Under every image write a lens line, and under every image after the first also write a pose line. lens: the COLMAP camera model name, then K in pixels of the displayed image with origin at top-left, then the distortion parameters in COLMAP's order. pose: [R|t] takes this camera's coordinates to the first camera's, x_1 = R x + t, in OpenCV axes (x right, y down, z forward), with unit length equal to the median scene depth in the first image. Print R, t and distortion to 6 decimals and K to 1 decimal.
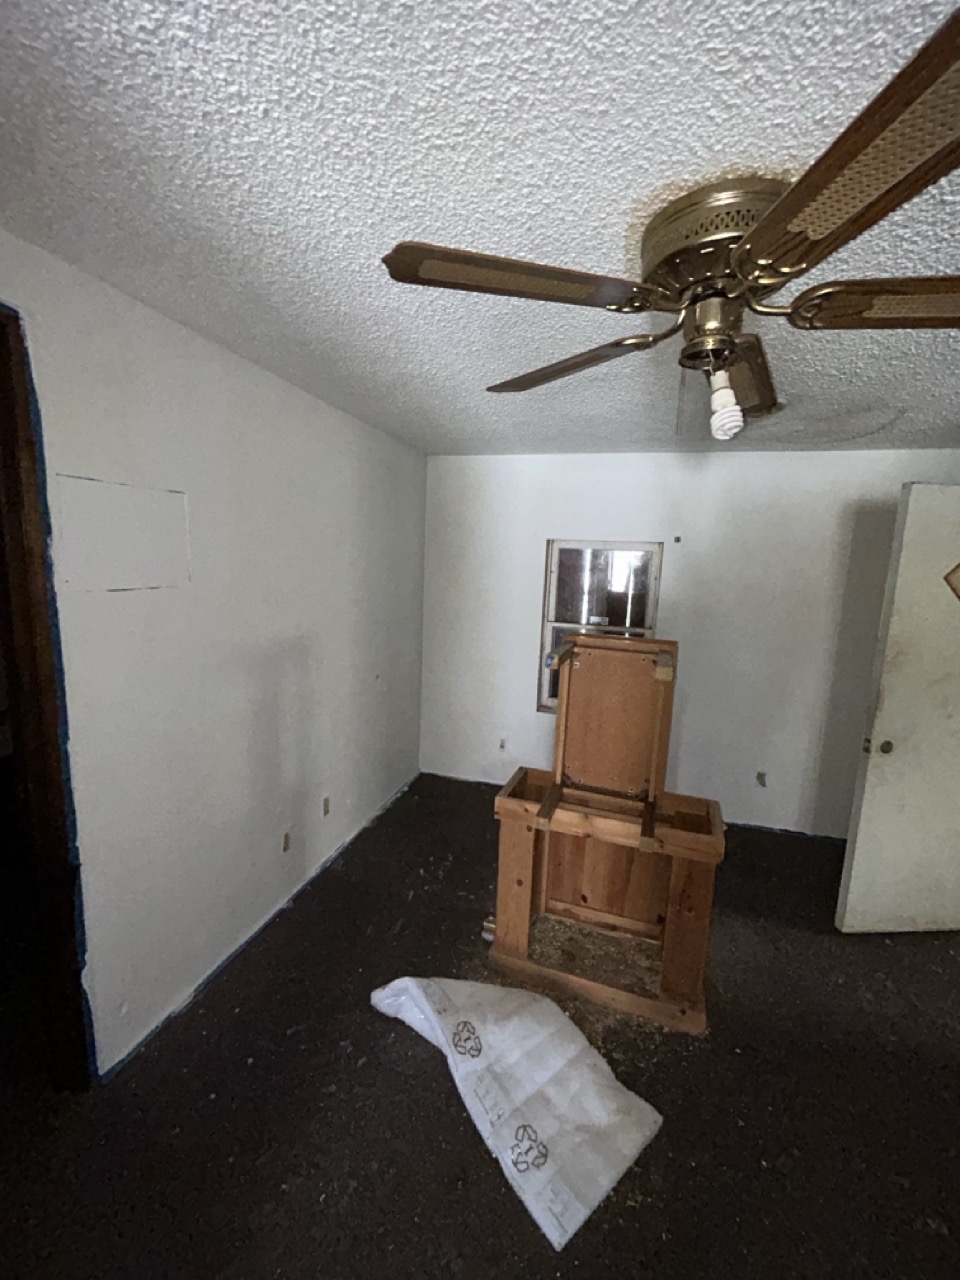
lens RADIAL K [[521.9, 0, 480.0], [0, 521.9, 640.0], [0, 0, 1]] dist [-0.000565, 0.000164]
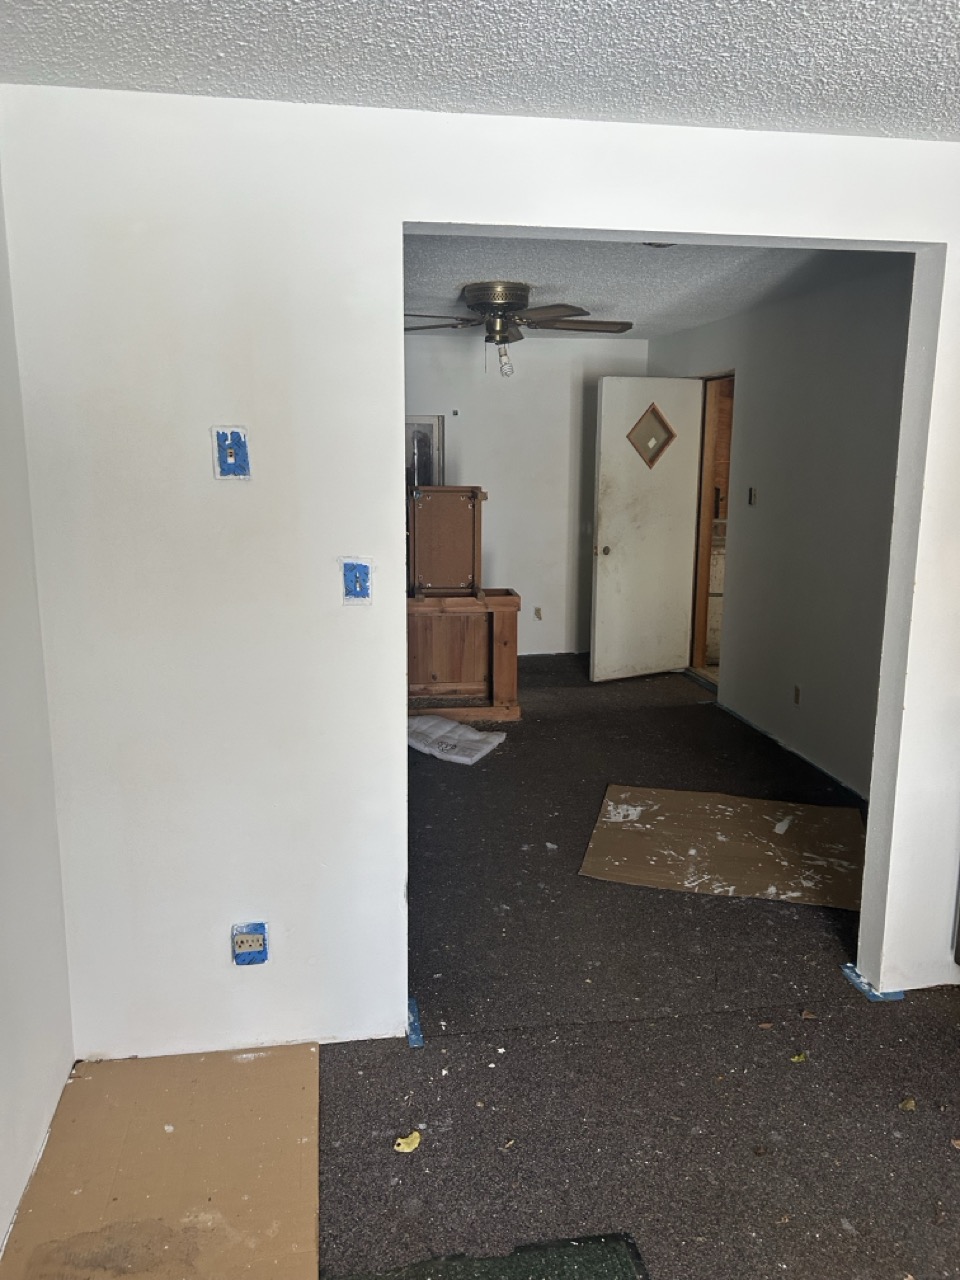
lens RADIAL K [[955.4, 0, 452.6], [0, 955.4, 643.6], [0, 0, 1]] dist [0.078618, -0.200426]
pose [[0.908422, -0.123261, 0.399471, -0.832649], [0.100069, 0.991880, 0.078492, 0.223843], [-0.405902, -0.031329, 0.913379, -1.475053]]
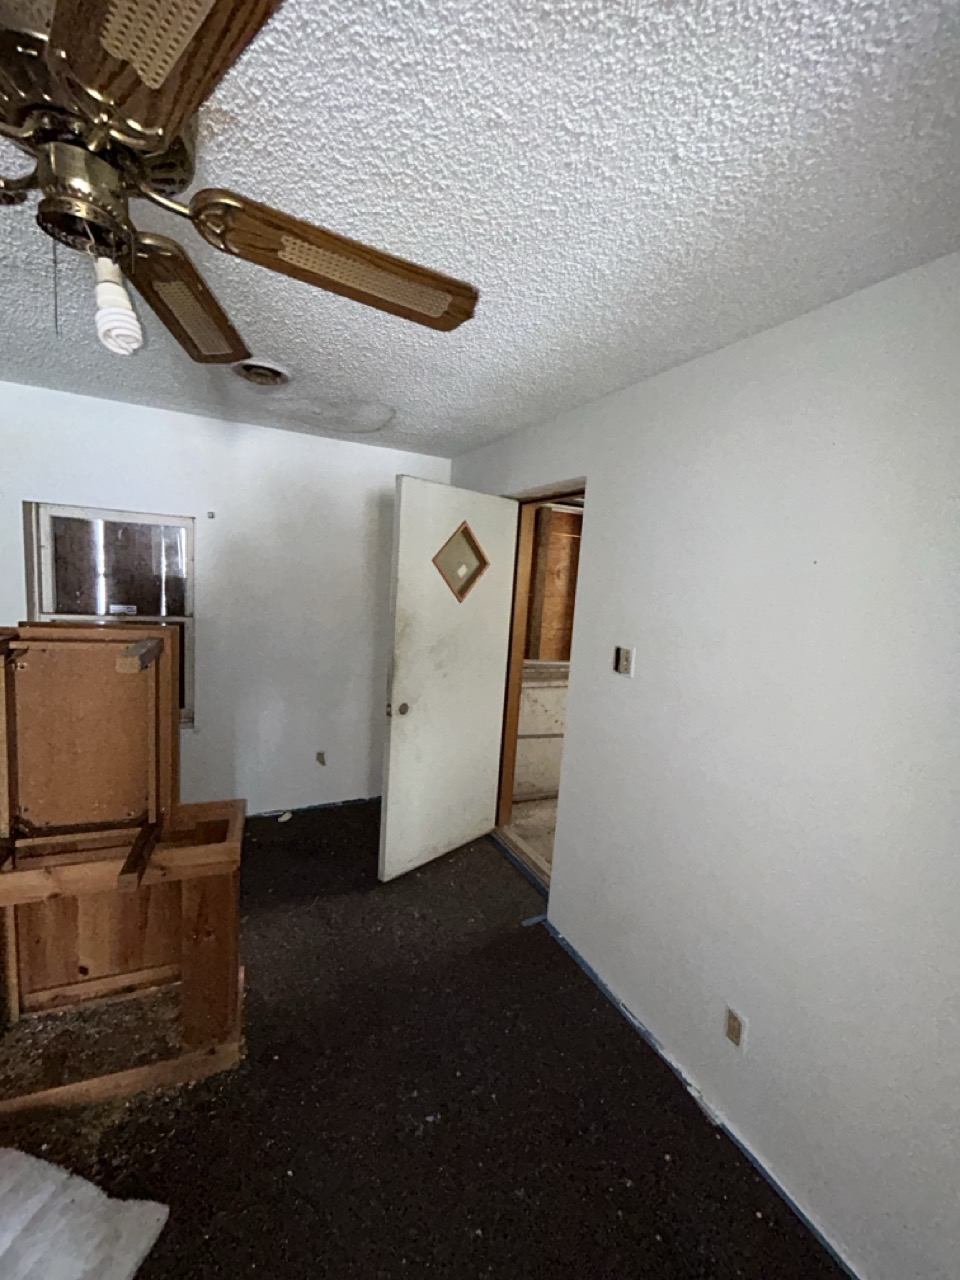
lens RADIAL K [[524.1, 0, 480.0], [0, 524.1, 640.0], [0, 0, 1]] dist [0.008182, -0.000280]
pose [[0.743459, -0.074336, 0.664638, 0.164869], [0.063620, 0.997158, 0.040362, 0.021649], [-0.665749, 0.012277, 0.746075, 0.036655]]
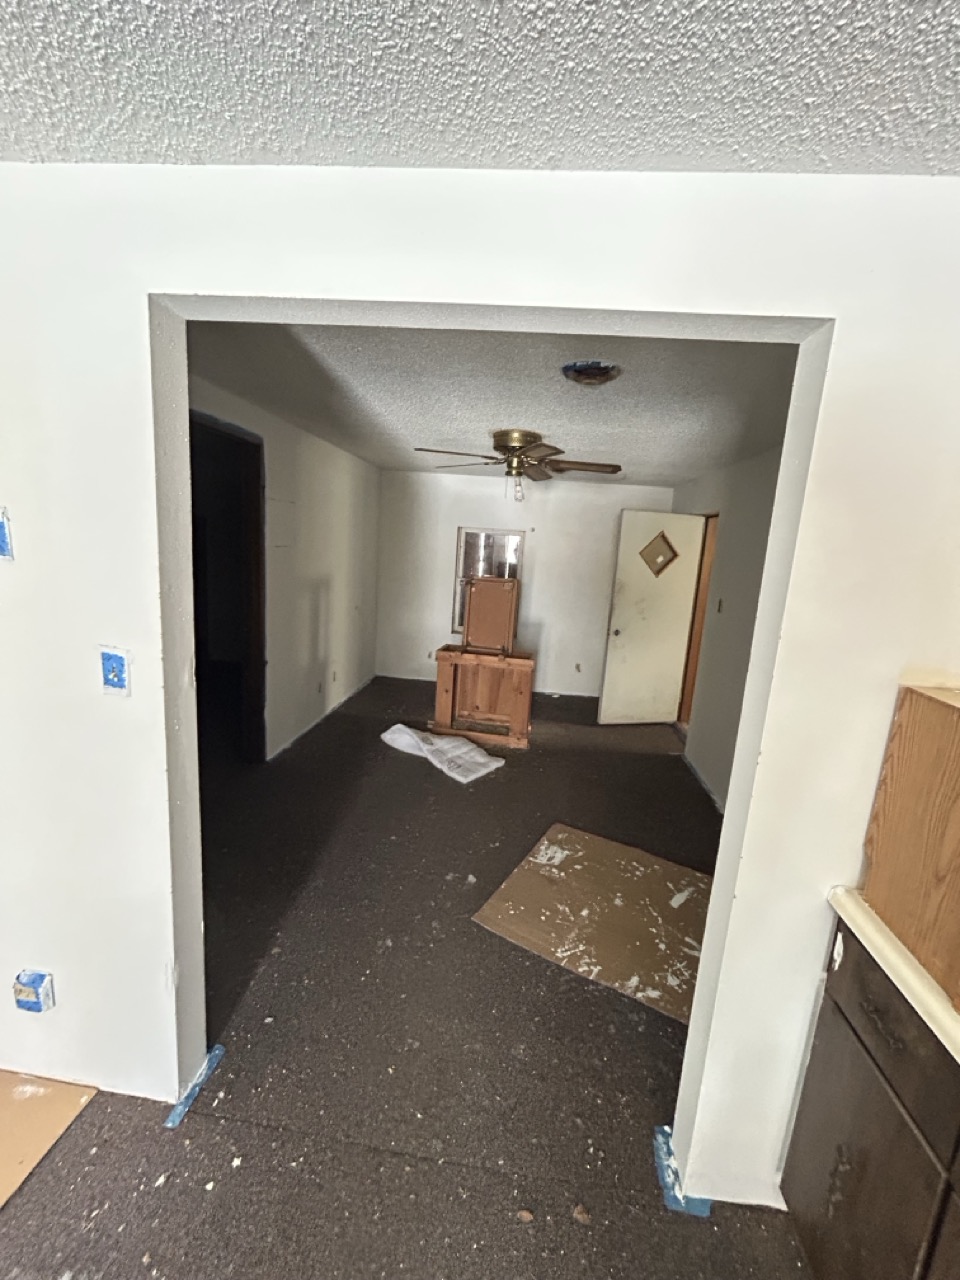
lens RADIAL K [[521.9, 0, 480.0], [0, 521.9, 640.0], [0, 0, 1]] dist [-0.000565, 0.000164]
pose [[0.983567, -0.002898, 0.180519, -0.167335], [-0.003948, 0.999287, 0.037555, 0.167578], [-0.180499, -0.037650, 0.982854, -1.061917]]
